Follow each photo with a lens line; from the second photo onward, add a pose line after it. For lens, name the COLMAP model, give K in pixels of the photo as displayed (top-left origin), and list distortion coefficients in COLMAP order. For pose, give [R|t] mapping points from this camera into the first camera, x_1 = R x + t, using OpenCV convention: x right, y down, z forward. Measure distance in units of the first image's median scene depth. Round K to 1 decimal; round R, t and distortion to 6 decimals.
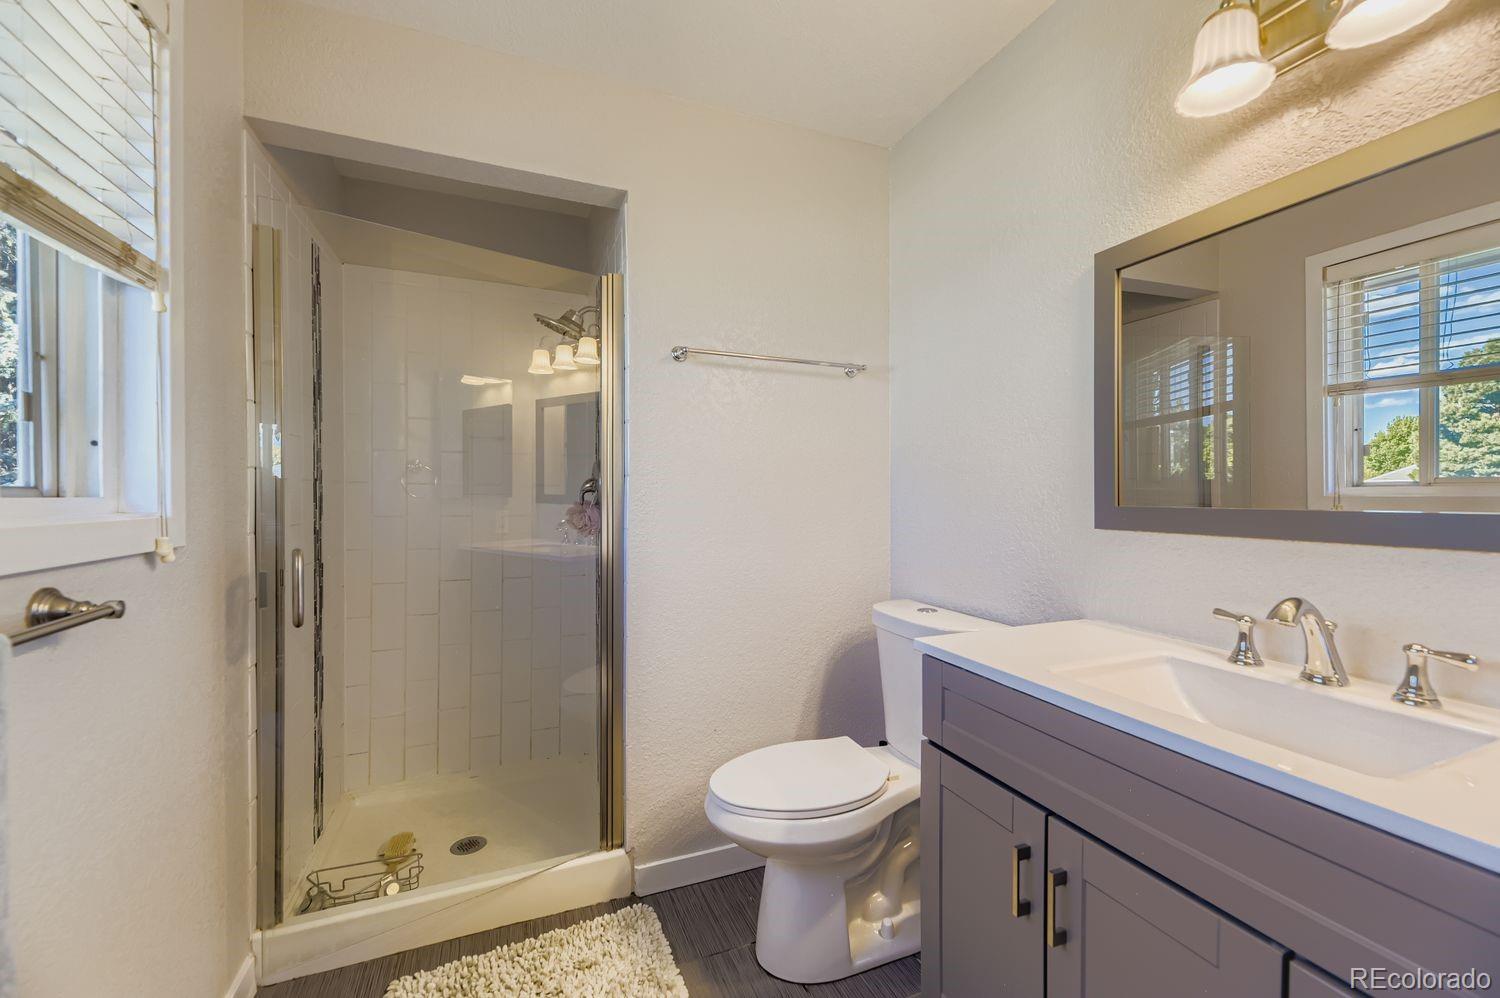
lens RADIAL K [[607.0, 0, 753.5], [0, 607.0, 500.0], [0, 0, 1]] dist [0.000477, -0.000978]
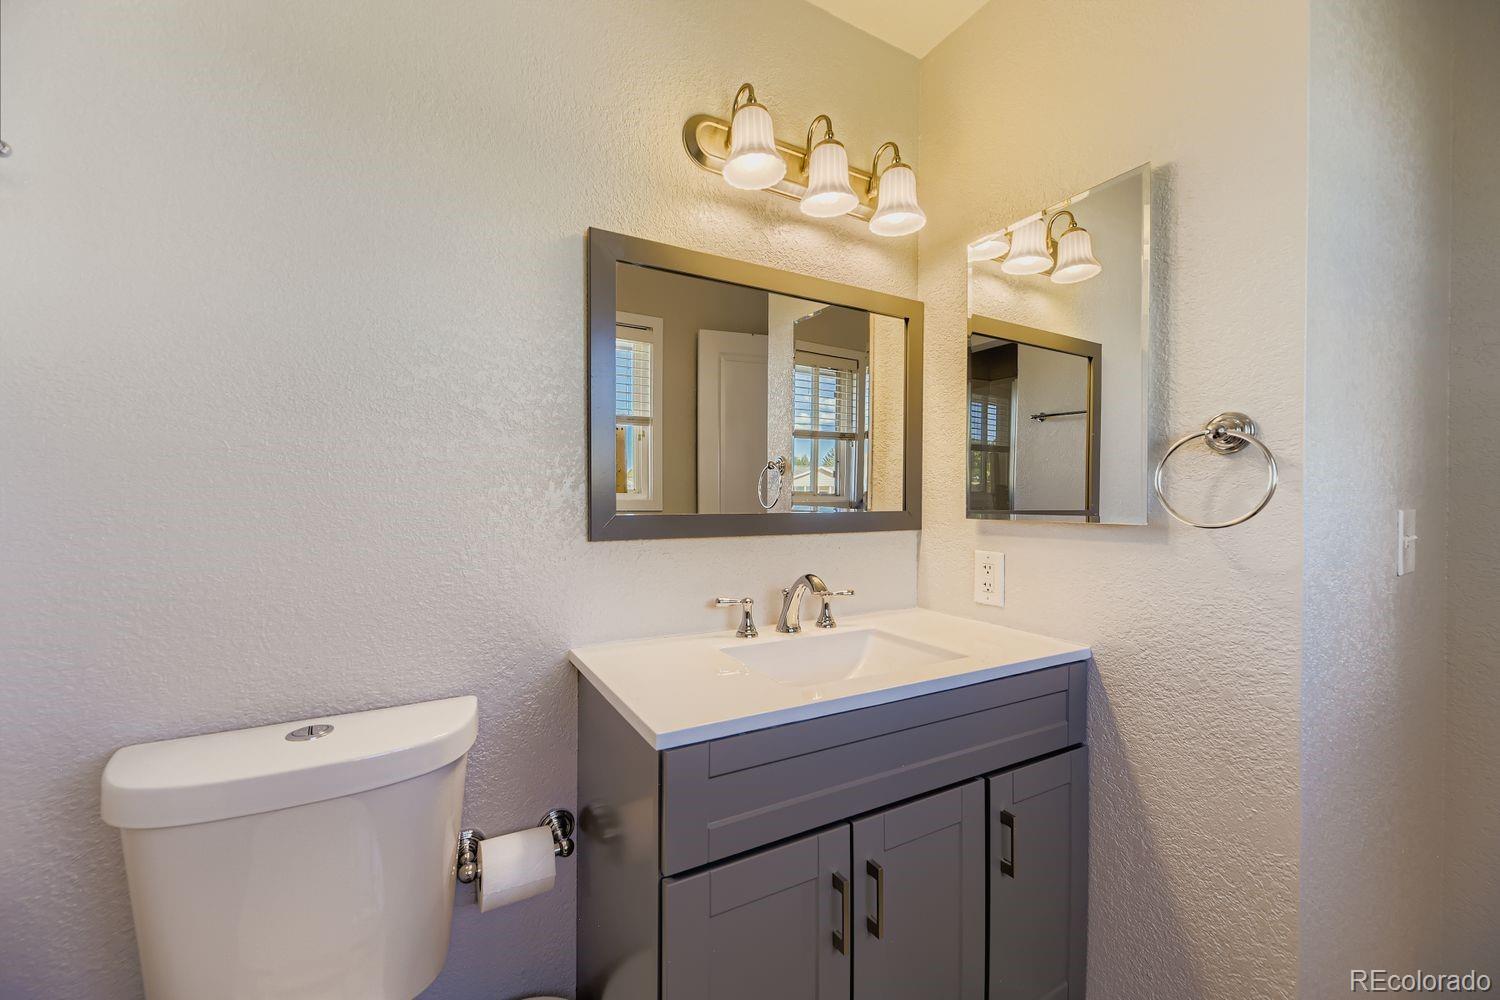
lens RADIAL K [[607.0, 0, 753.9], [0, 607.0, 495.6], [0, 0, 1]] dist [0.000477, -0.000978]
pose [[-0.153888, 0.005963, 0.988070, -0.451974], [0.000870, 0.999982, -0.005900, -0.016289], [-0.988088, -0.000048, -0.153891, 1.220472]]
